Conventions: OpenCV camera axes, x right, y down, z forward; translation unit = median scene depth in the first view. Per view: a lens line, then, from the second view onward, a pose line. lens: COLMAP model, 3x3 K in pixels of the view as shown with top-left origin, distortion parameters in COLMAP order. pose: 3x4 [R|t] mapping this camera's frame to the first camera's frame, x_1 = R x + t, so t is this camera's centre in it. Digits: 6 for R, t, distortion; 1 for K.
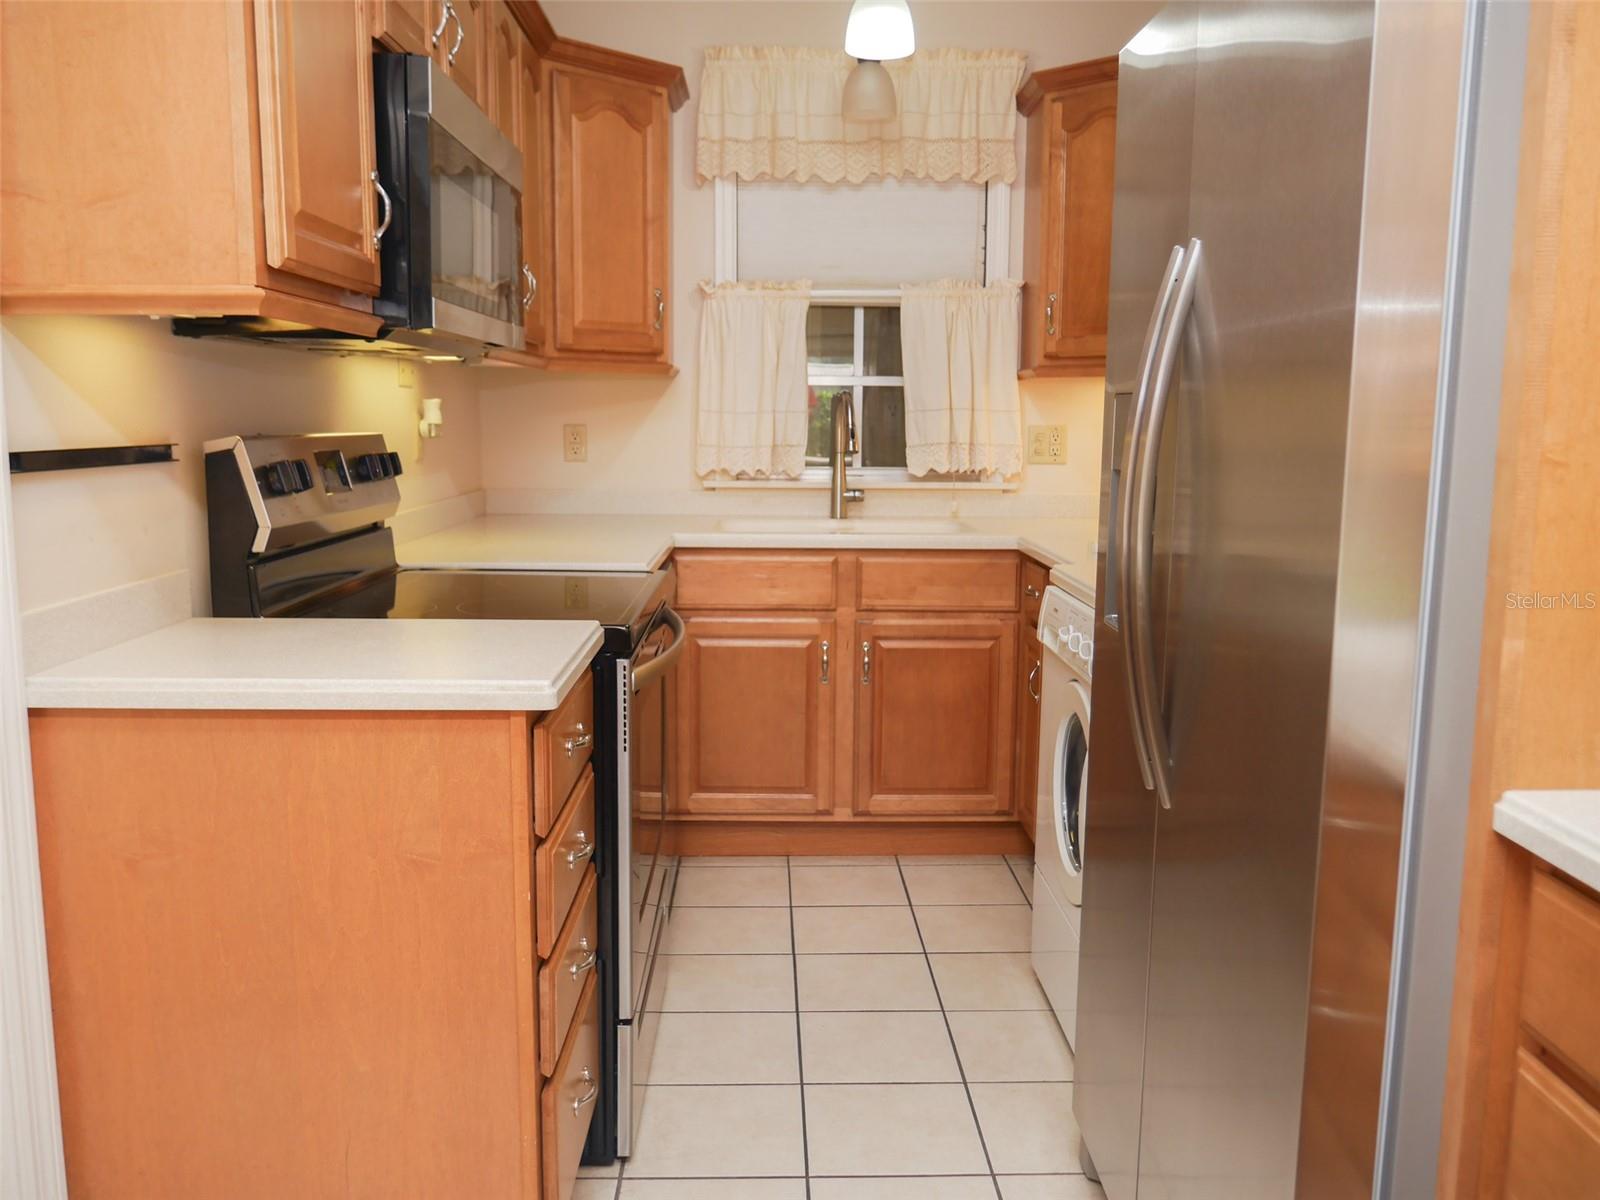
lens RADIAL K [[1345.3, 0, 800.0], [0, 1345.3, 600.0], [0, 0, 1]] dist [-0.020503, -0.001286]
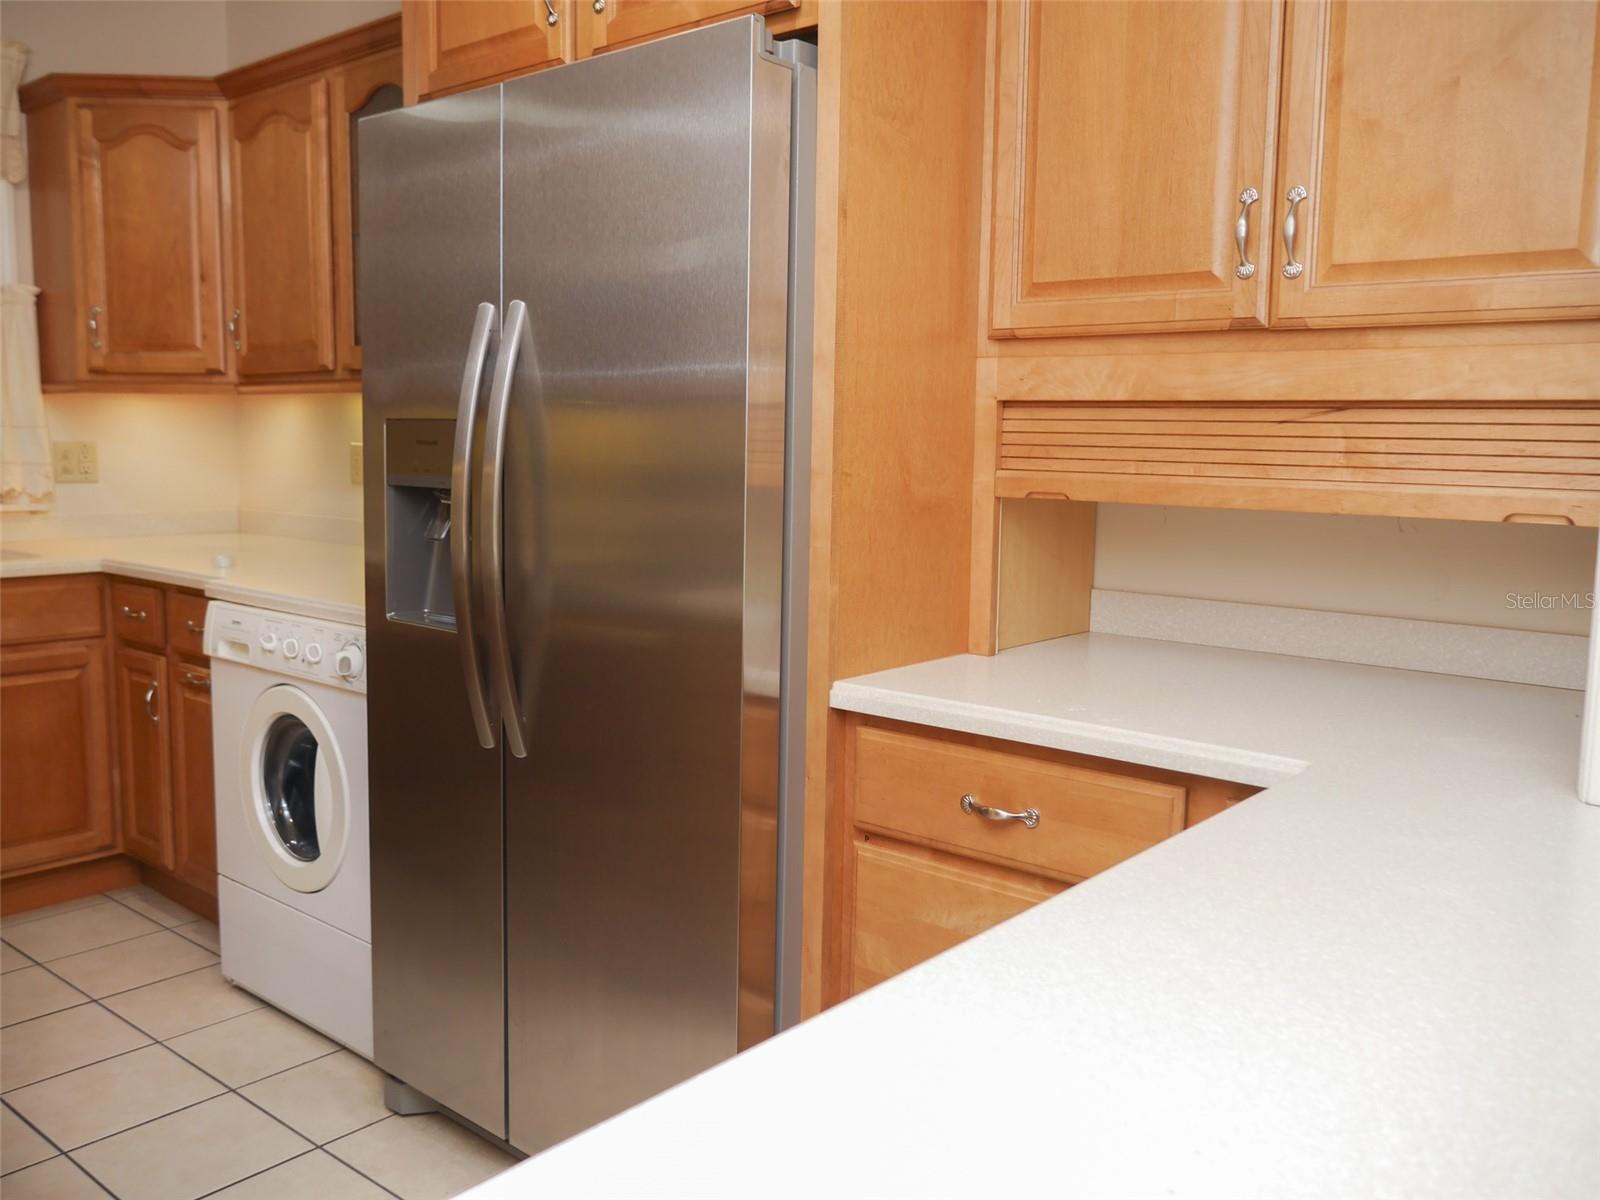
lens RADIAL K [[1351.3, 0, 800.0], [0, 1351.3, 600.0], [0, 0, 1]] dist [-0.016467, 0.002470]
pose [[0.657055, -0.087885, 0.748702, -0.221636], [0.093504, 0.995013, 0.034740, -0.003871], [-0.748021, 0.047181, 0.661996, -0.011051]]
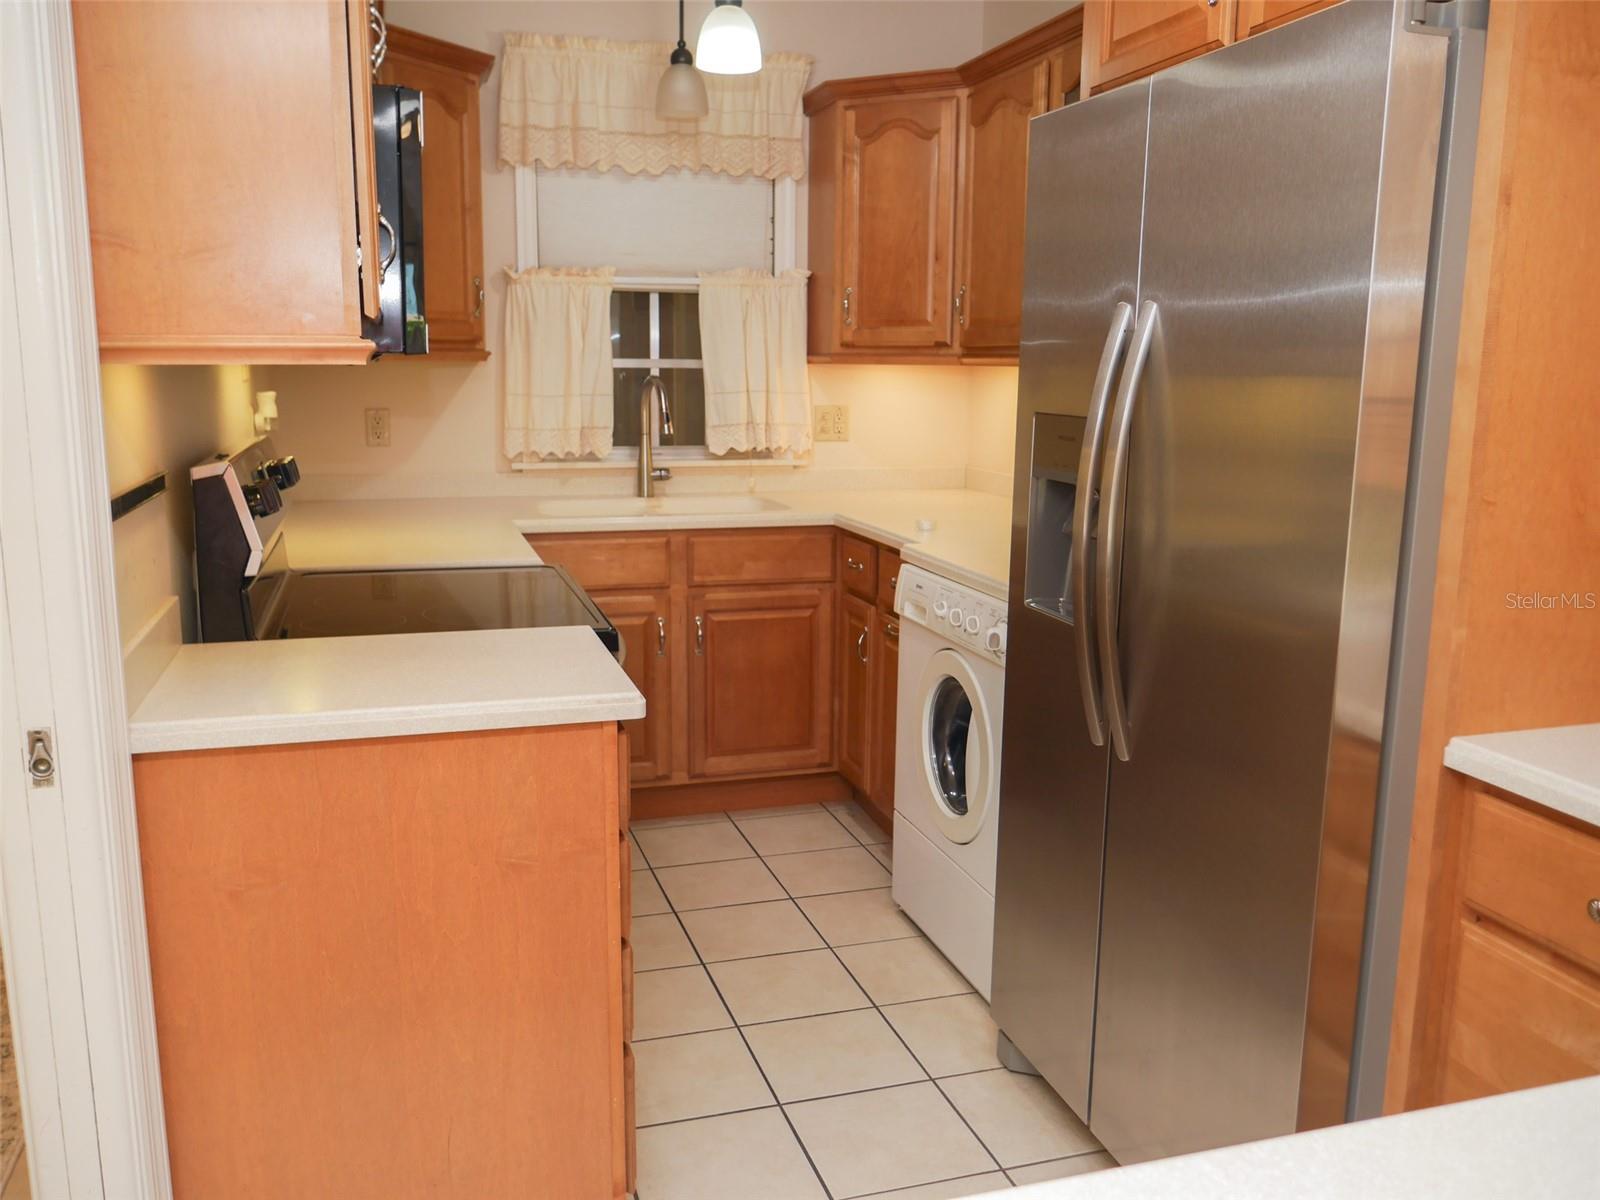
lens RADIAL K [[1351.3, 0, 800.0], [0, 1351.3, 600.0], [0, 0, 1]] dist [-0.016467, 0.002470]
pose [[0.960620, -0.047244, 0.273820, -0.161170], [0.035401, 0.998218, 0.048034, -0.029182], [-0.275602, -0.036449, 0.960581, -0.049443]]
